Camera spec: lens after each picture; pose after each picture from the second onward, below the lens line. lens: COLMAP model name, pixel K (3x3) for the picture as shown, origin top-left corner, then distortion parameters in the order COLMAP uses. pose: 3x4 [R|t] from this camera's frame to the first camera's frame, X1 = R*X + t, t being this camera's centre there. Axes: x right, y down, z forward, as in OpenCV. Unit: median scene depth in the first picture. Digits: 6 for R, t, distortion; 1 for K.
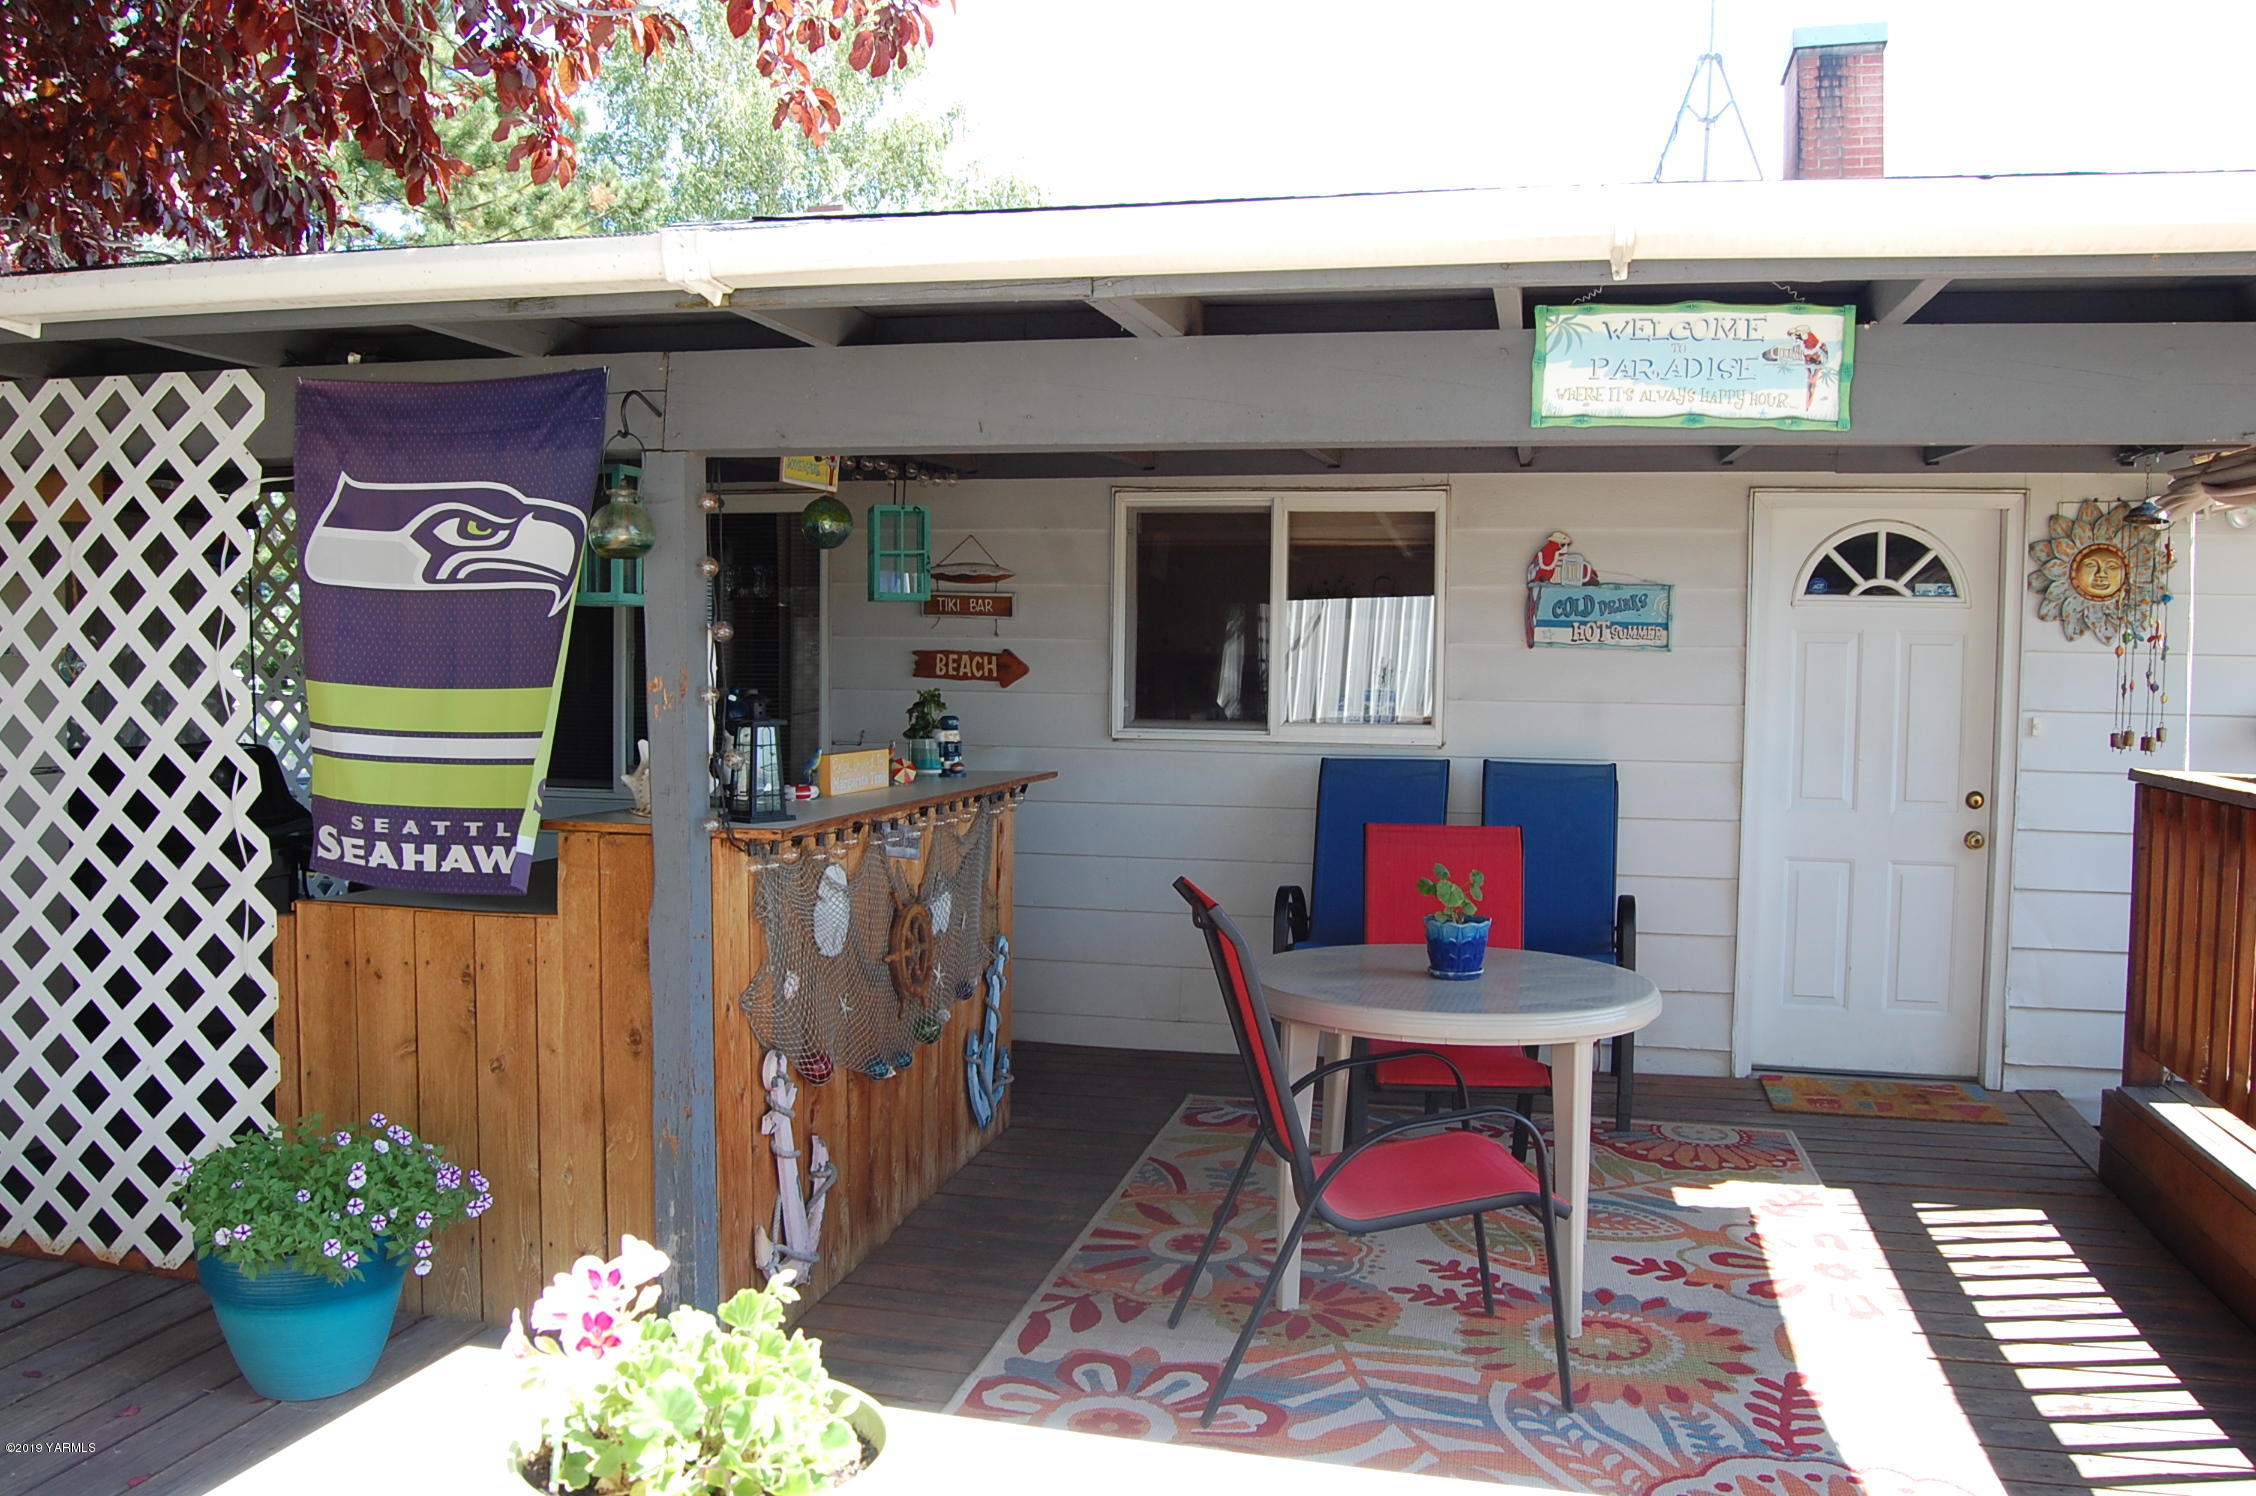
lens RADIAL K [[1758.7, 0, 1146.6], [0, 1758.7, 753.0], [0, 0, 1]] dist [-0.096140, 0.036155]
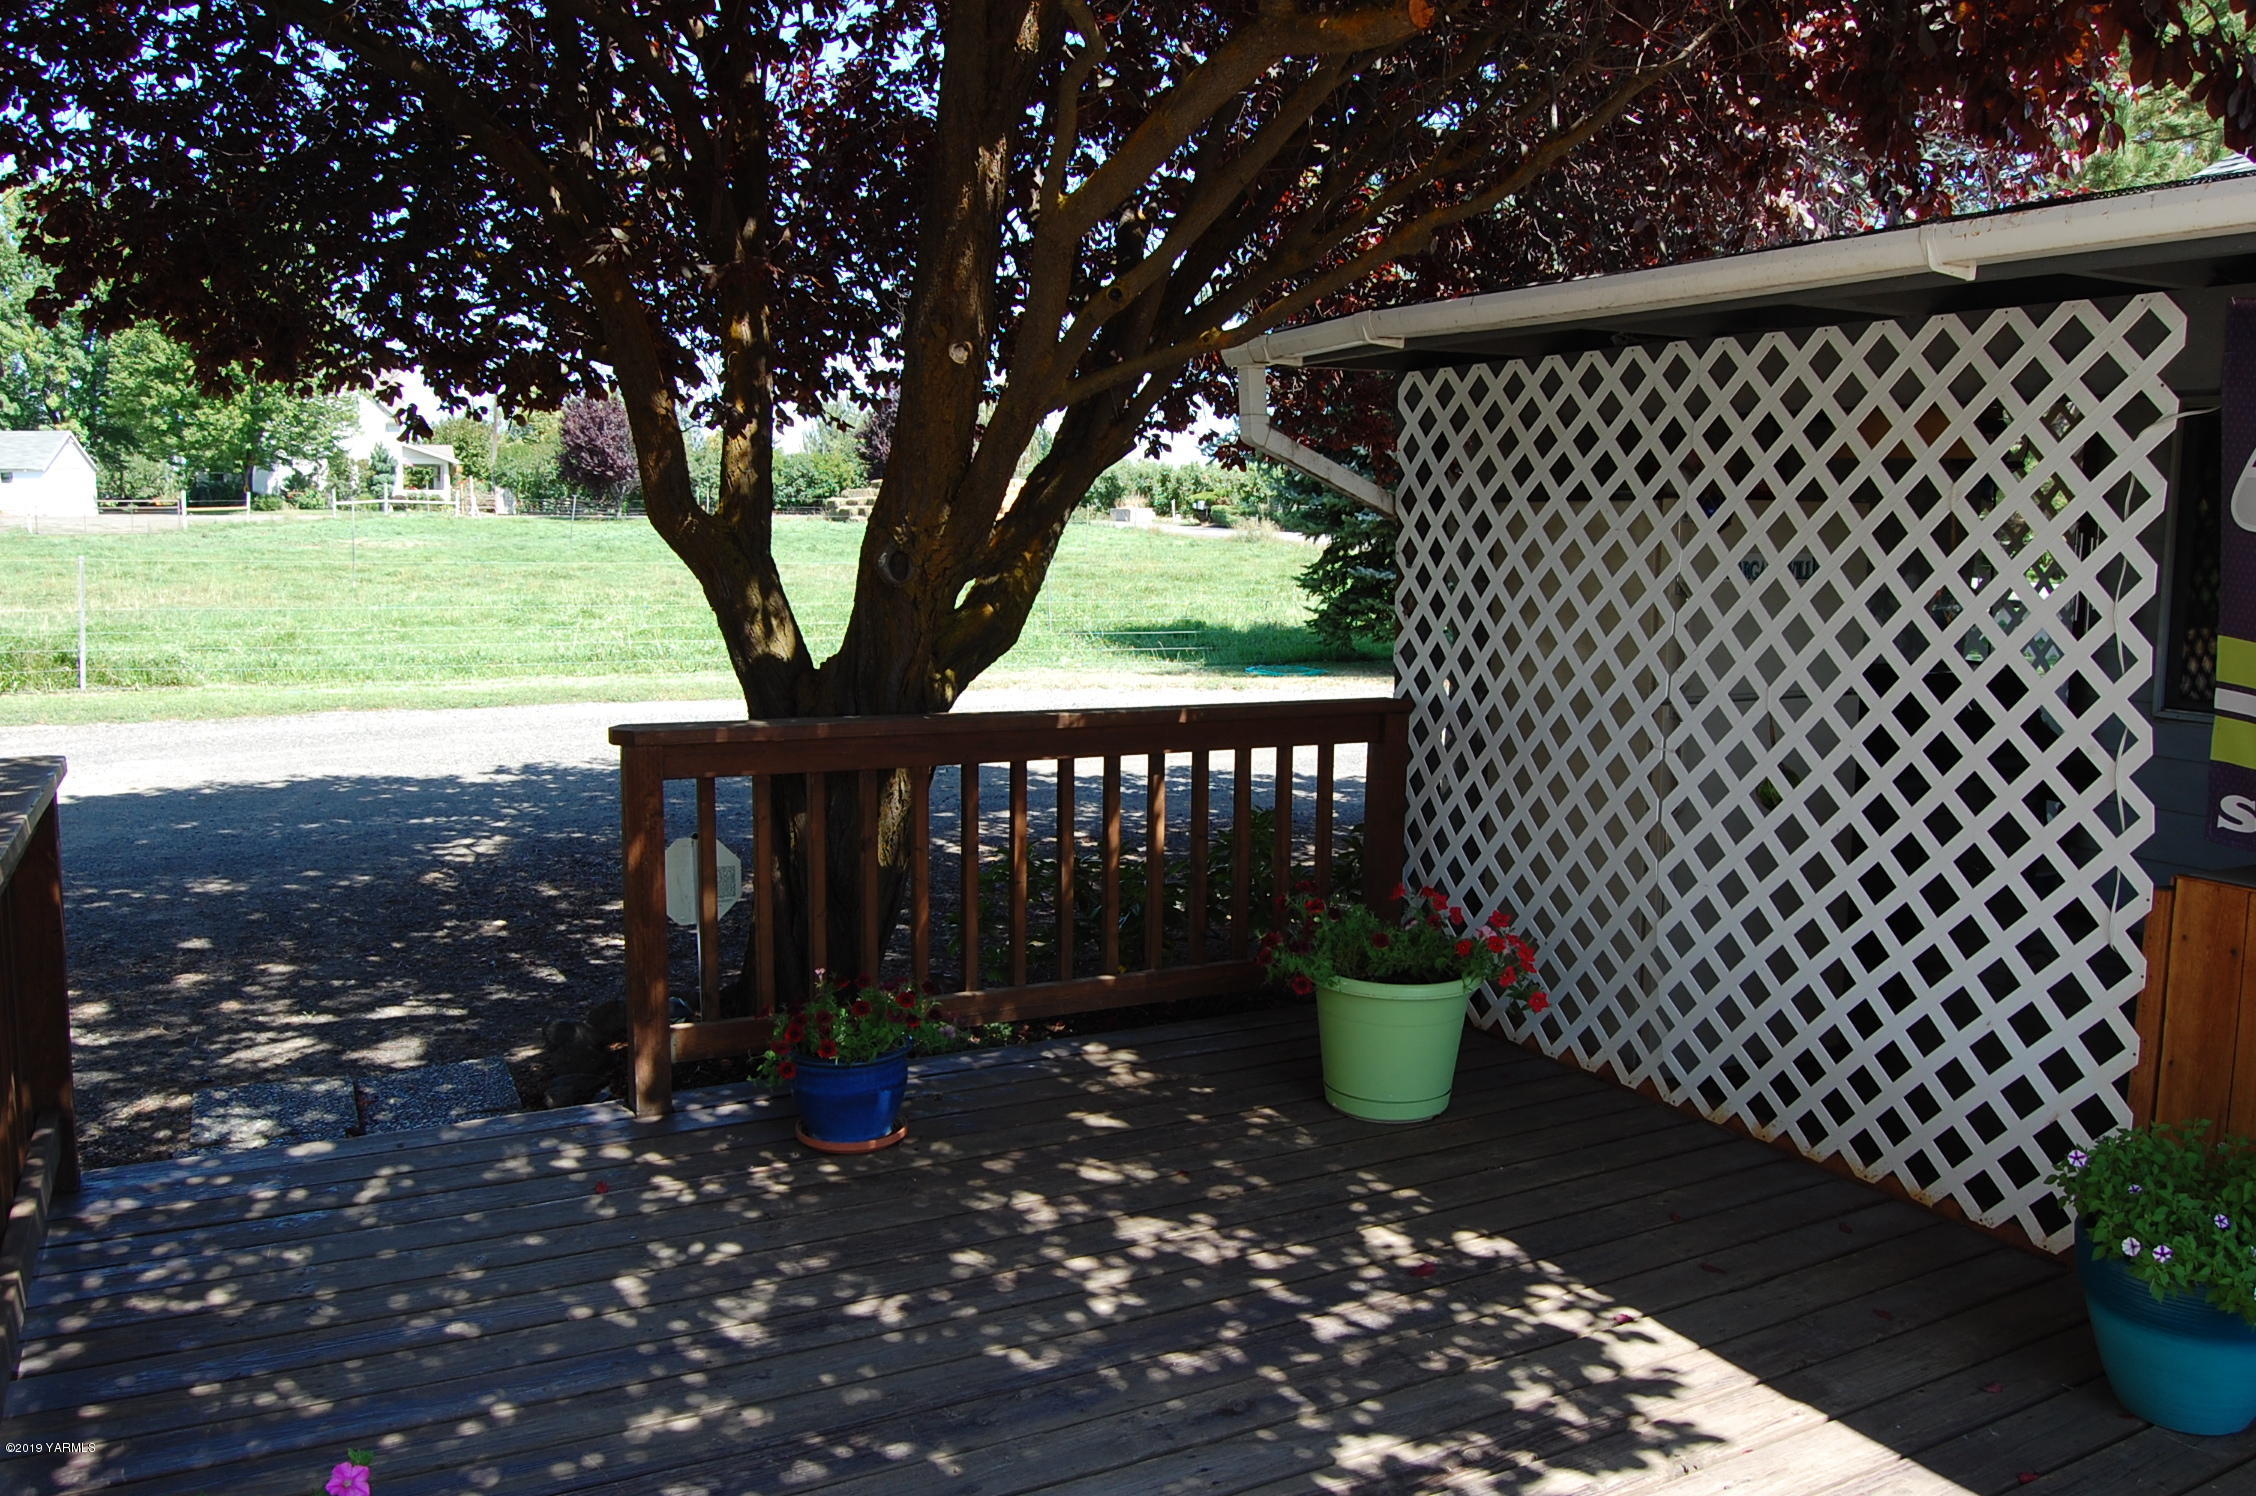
lens RADIAL K [[1758.7, 0, 1175.1], [0, 1758.7, 751.8], [0, 0, 1]] dist [-0.096140, 0.036155]
pose [[0.670100, 0.087646, -0.737079, -0.188714], [-0.035585, 0.995656, 0.086042, -0.039350], [0.741418, -0.031428, 0.670307, -0.003349]]
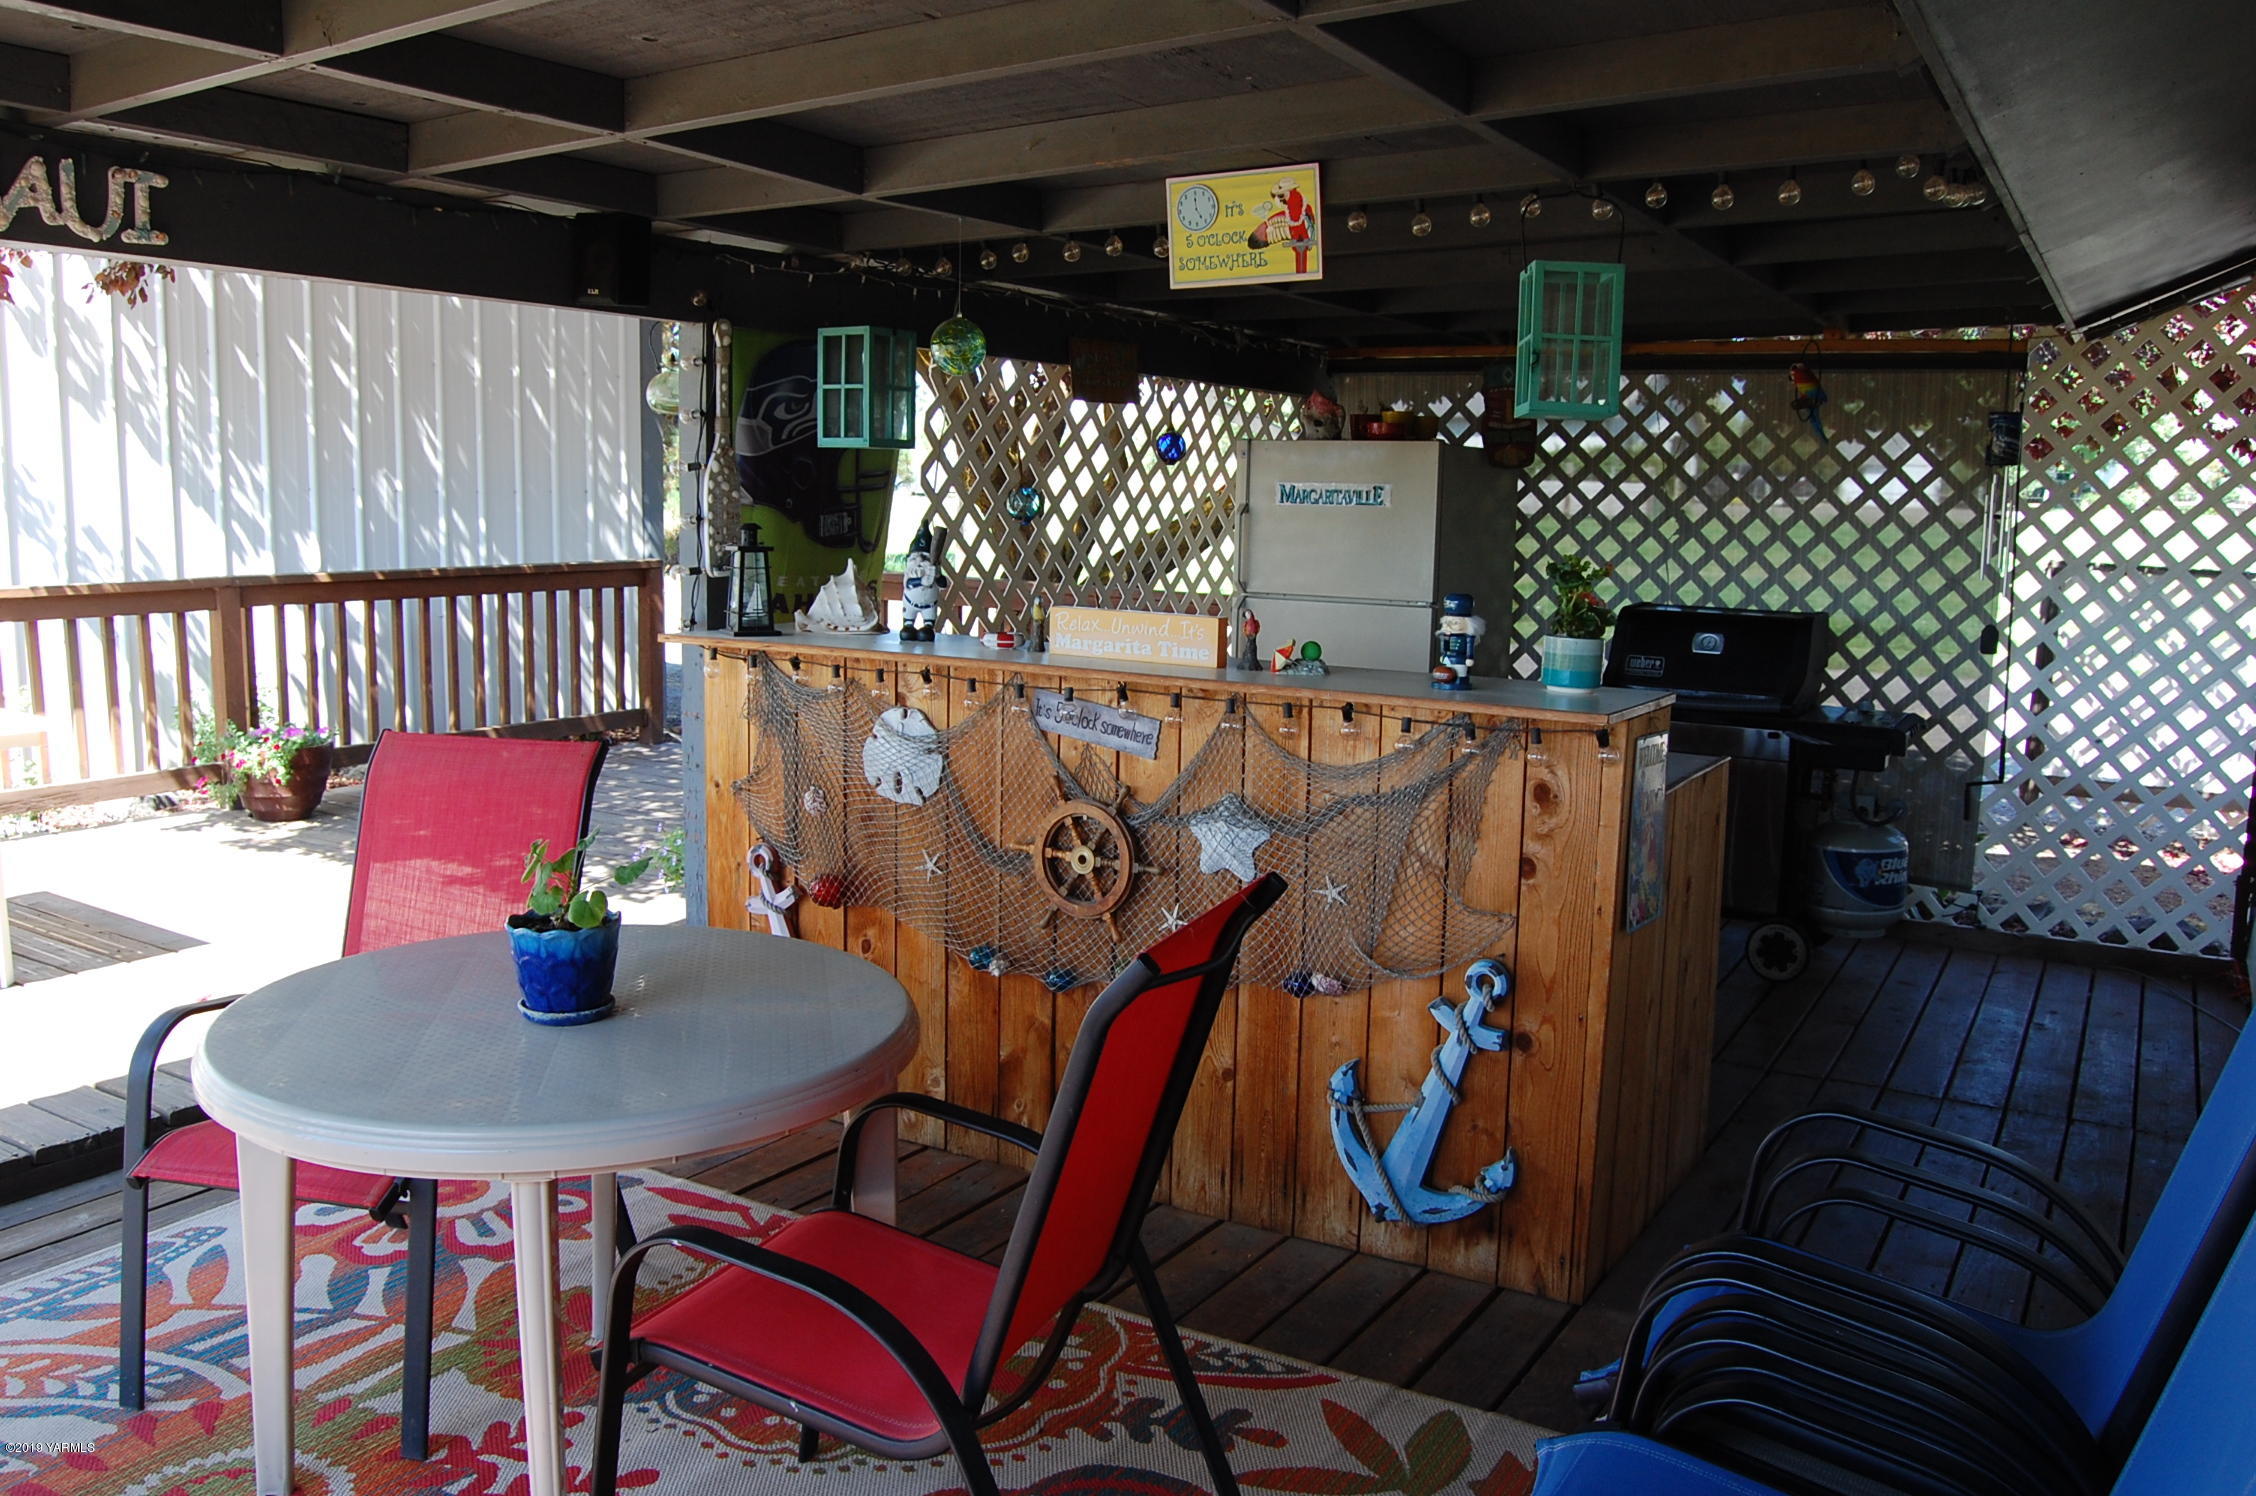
lens RADIAL K [[1758.7, 0, 1139.7], [0, 1758.7, 741.1], [0, 0, 1]] dist [-0.096140, 0.036155]
pose [[-0.313042, 0.112947, -0.942999, 0.777639], [-0.073774, 0.987011, 0.142709, -0.074231], [0.946870, 0.114243, -0.300644, 1.588517]]
